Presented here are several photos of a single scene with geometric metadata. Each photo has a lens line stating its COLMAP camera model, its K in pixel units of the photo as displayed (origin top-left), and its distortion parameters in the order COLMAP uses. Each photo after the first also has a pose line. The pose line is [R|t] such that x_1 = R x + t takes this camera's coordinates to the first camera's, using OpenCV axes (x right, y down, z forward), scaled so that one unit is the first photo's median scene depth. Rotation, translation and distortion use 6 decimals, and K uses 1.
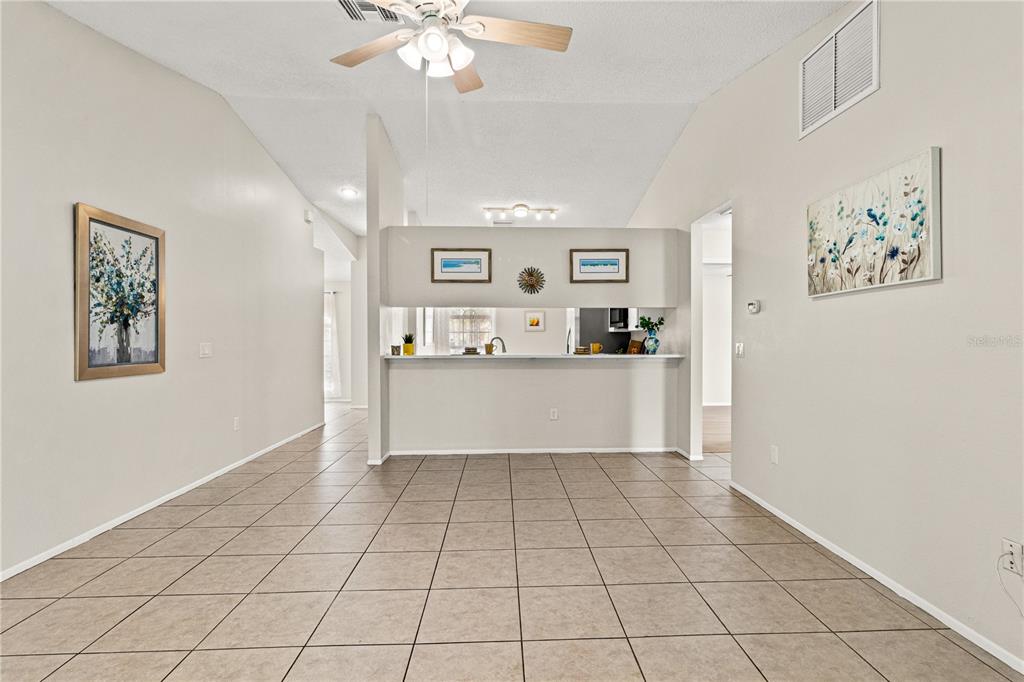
lens RADIAL K [[493.6, 0, 529.3], [0, 493.6, 342.7], [0, 0, 1]] dist [0.008248, 0.002703]
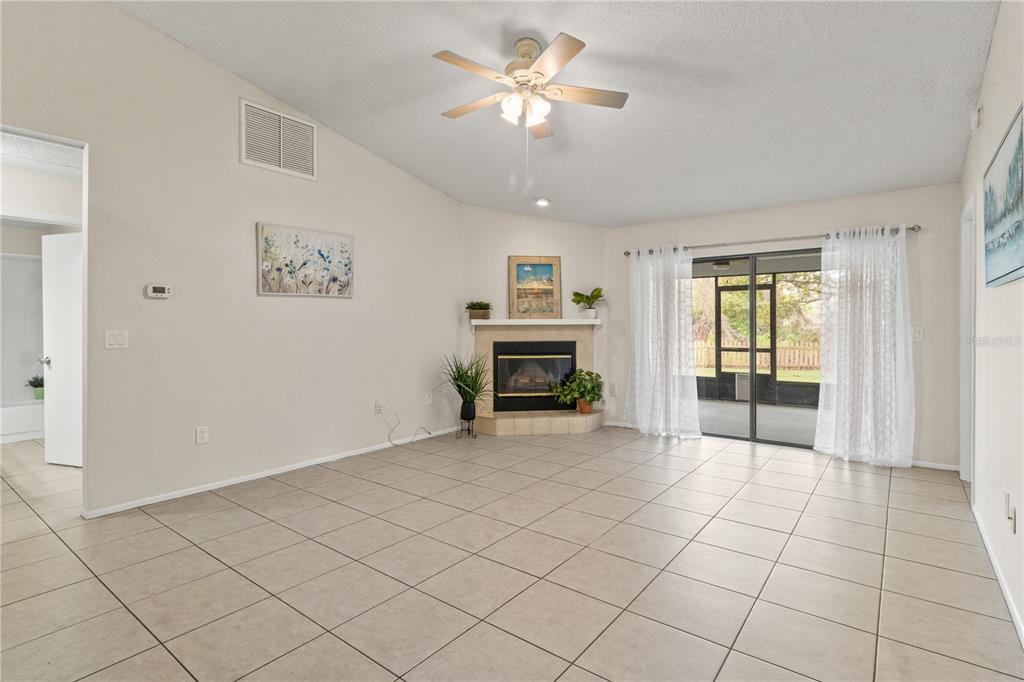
lens RADIAL K [[493.6, 0, 506.6], [0, 493.6, 336.5], [0, 0, 1]] dist [0.008248, 0.002703]
pose [[-0.747241, -0.013785, 0.664410, -0.733842], [0.009502, 0.999461, 0.031424, -0.012539], [-0.664485, 0.029794, -0.746707, 1.440689]]
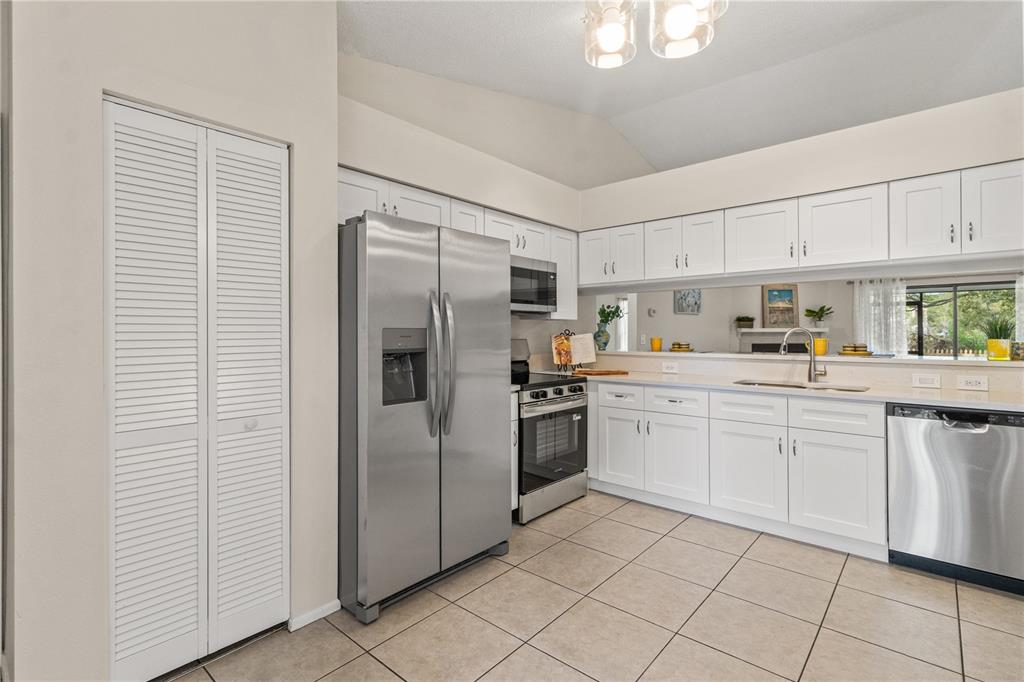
lens RADIAL K [[493.6, 0, 497.9], [0, 493.6, 335.2], [0, 0, 1]] dist [0.008248, 0.002703]
pose [[-0.717940, 0.005465, 0.696084, -0.359514], [0.016621, 0.999819, 0.009293, -0.029516], [-0.695907, 0.018242, -0.717901, 2.954946]]
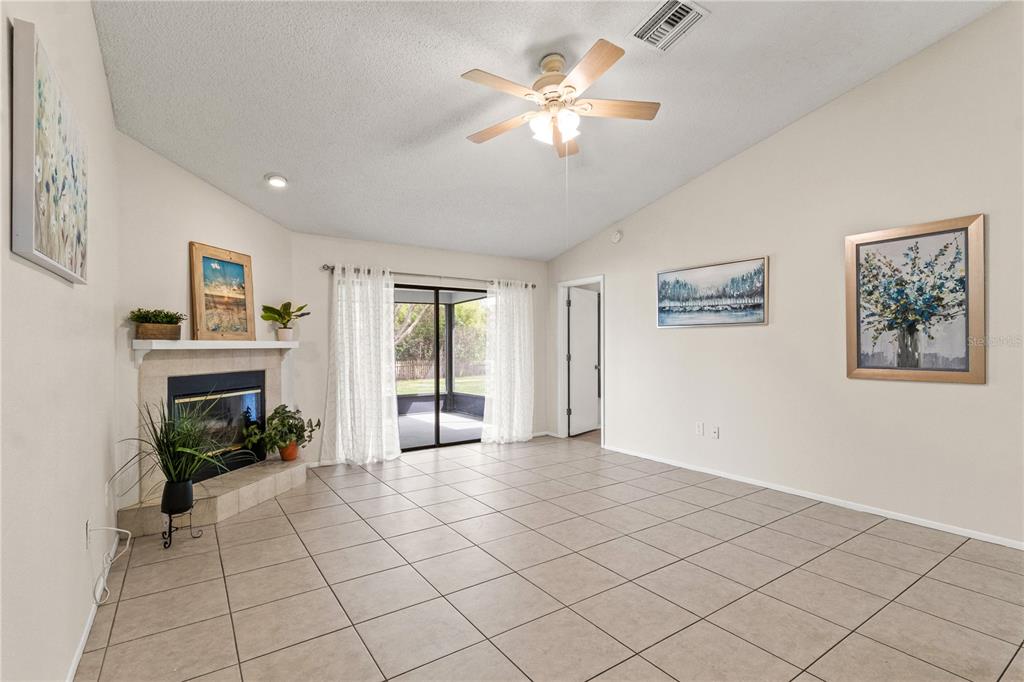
lens RADIAL K [[493.6, 0, 513.1], [0, 493.6, 343.8], [0, 0, 1]] dist [0.008248, 0.002703]
pose [[-0.858710, 0.004426, -0.512443, 0.410021], [0.001812, 0.999983, 0.005600, -0.015893], [0.512459, 0.003880, -0.858703, 1.464259]]
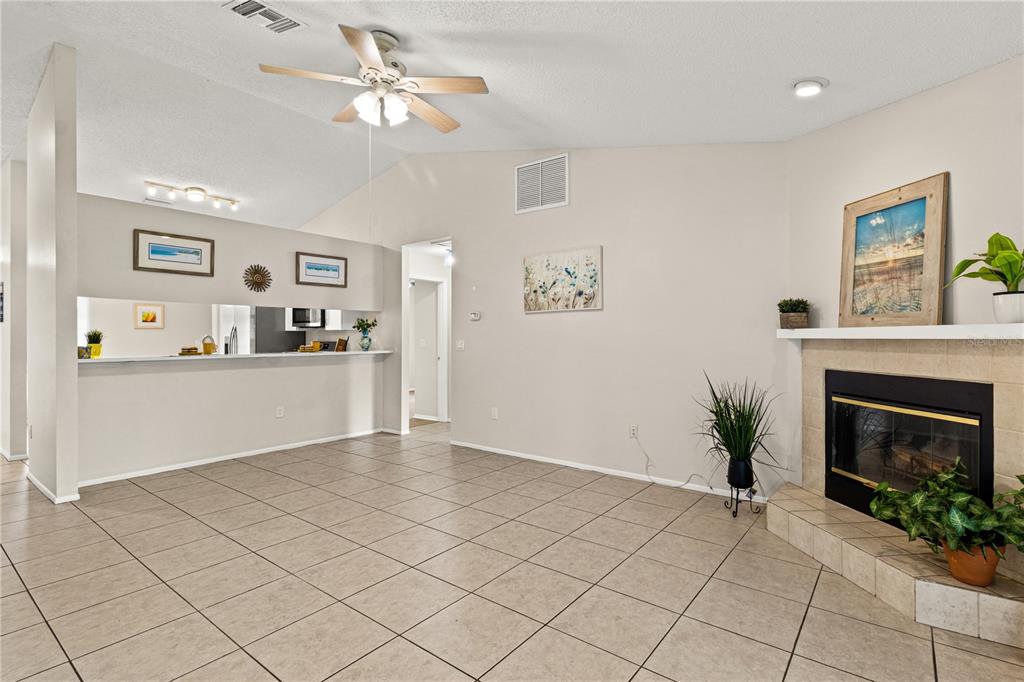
lens RADIAL K [[493.6, 0, 521.7], [0, 493.6, 336.7], [0, 0, 1]] dist [0.008248, 0.002703]
pose [[0.647010, 0.000923, 0.762481, -0.649760], [0.006470, 0.999957, -0.006700, 0.000540], [-0.762454, 0.009268, 0.646976, -0.054999]]
